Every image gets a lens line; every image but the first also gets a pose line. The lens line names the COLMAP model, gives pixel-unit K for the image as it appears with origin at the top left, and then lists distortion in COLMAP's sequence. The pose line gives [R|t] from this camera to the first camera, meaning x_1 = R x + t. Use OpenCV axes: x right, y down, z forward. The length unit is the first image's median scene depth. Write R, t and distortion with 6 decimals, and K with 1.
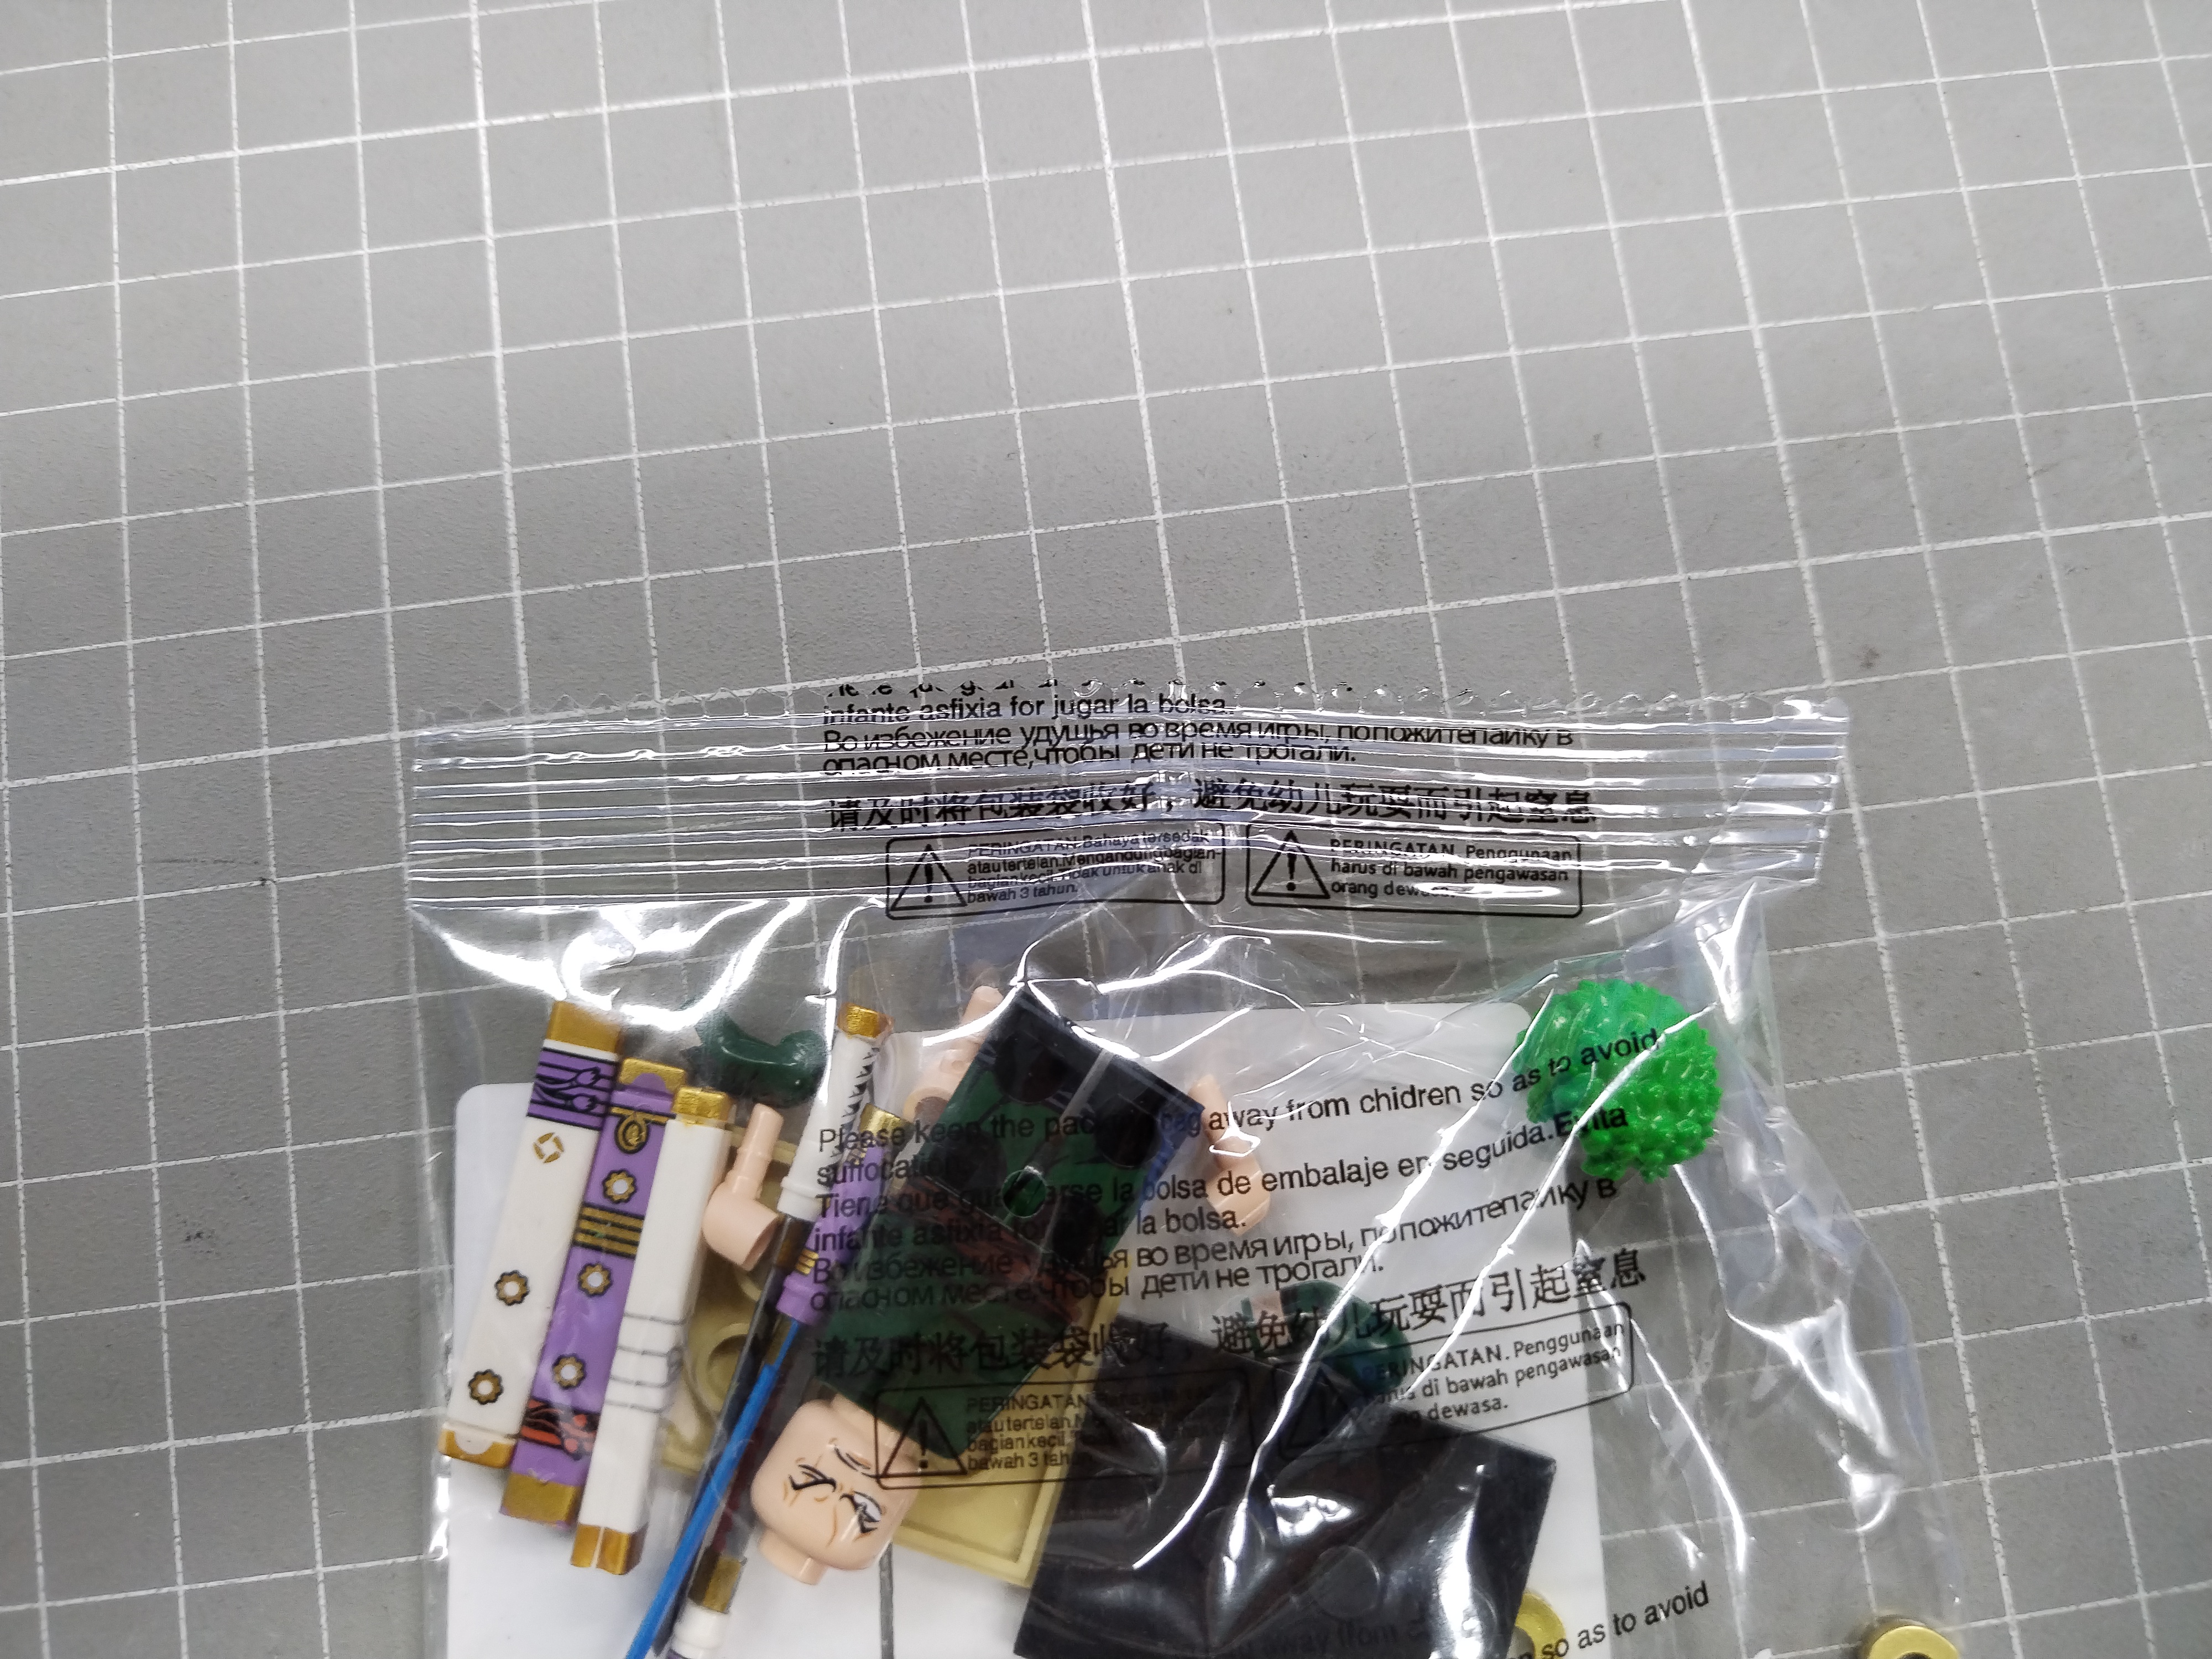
lens RADIAL K [[1908.7, 0, 1107.8], [0, 1908.7, 851.8], [0, 0, 1]] dist [-0.054588, 0.011650]
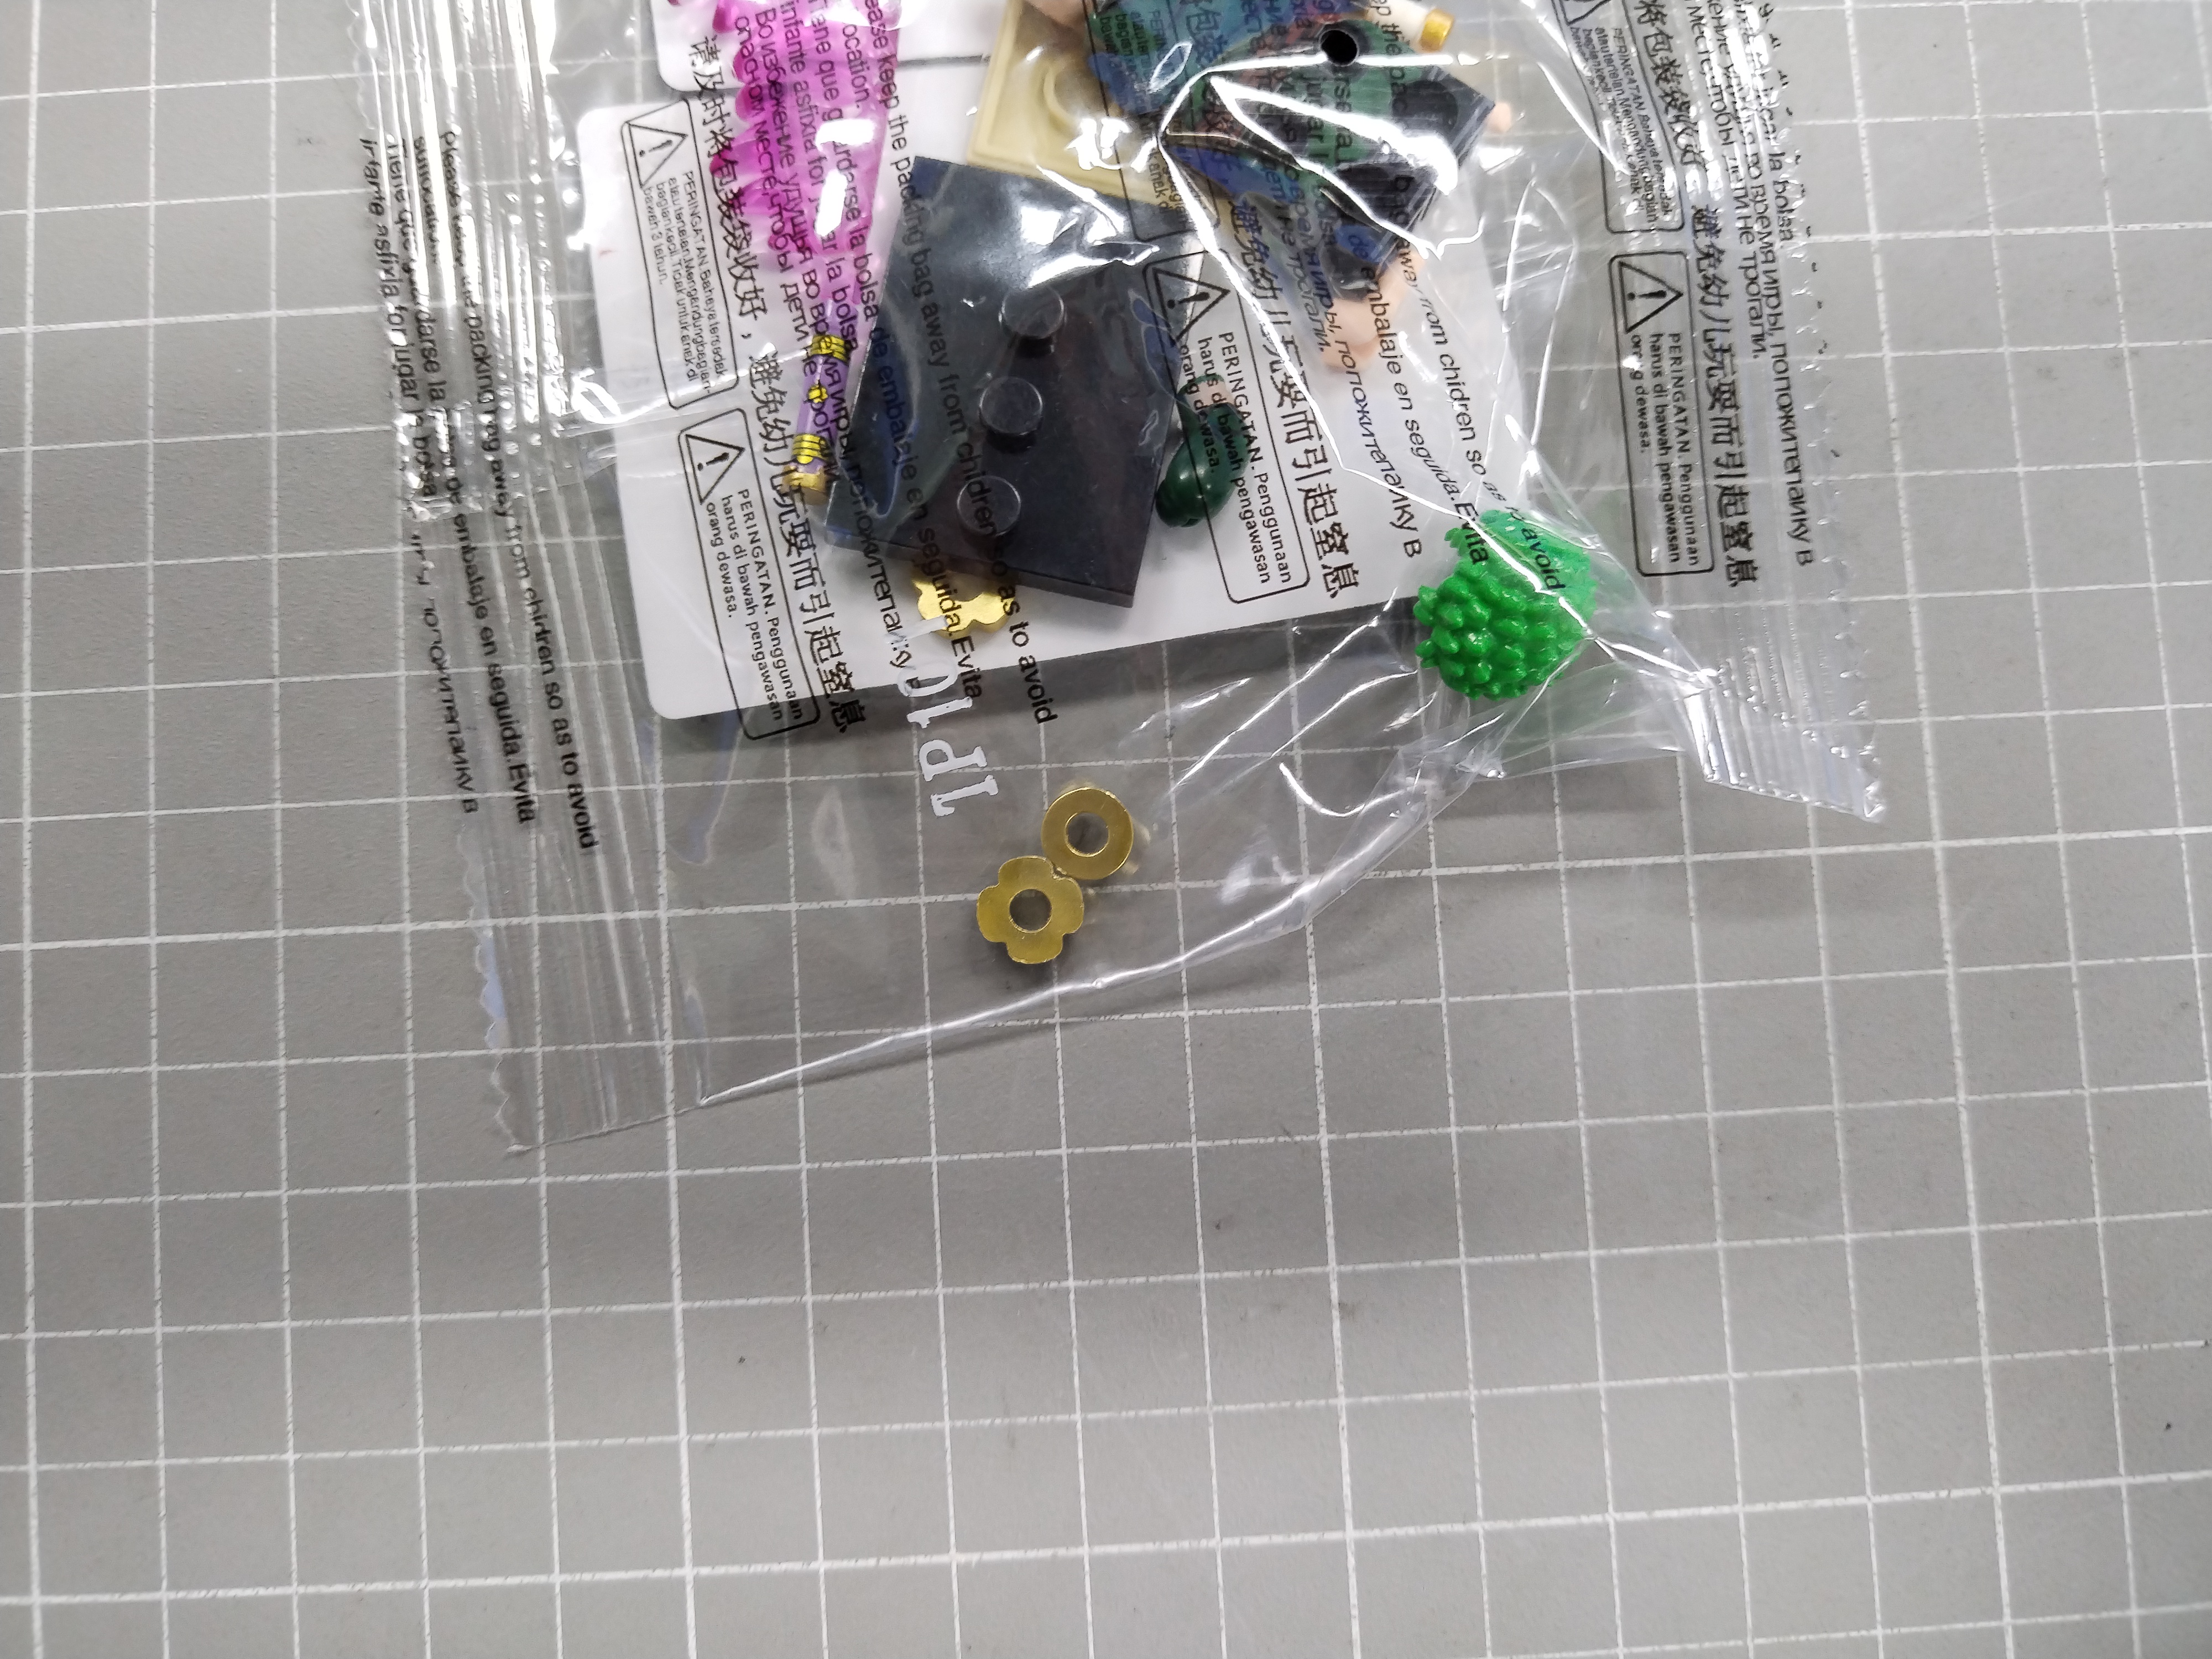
lens RADIAL K [[1908.7, 0, 1107.8], [0, 1908.7, 851.8], [0, 0, 1]] dist [-0.054588, 0.011650]
pose [[0.996919, 0.076077, -0.019122, 0.041792], [-0.074450, 0.994411, 0.074866, 0.493133], [0.024710, -0.073212, 0.997010, -0.126621]]
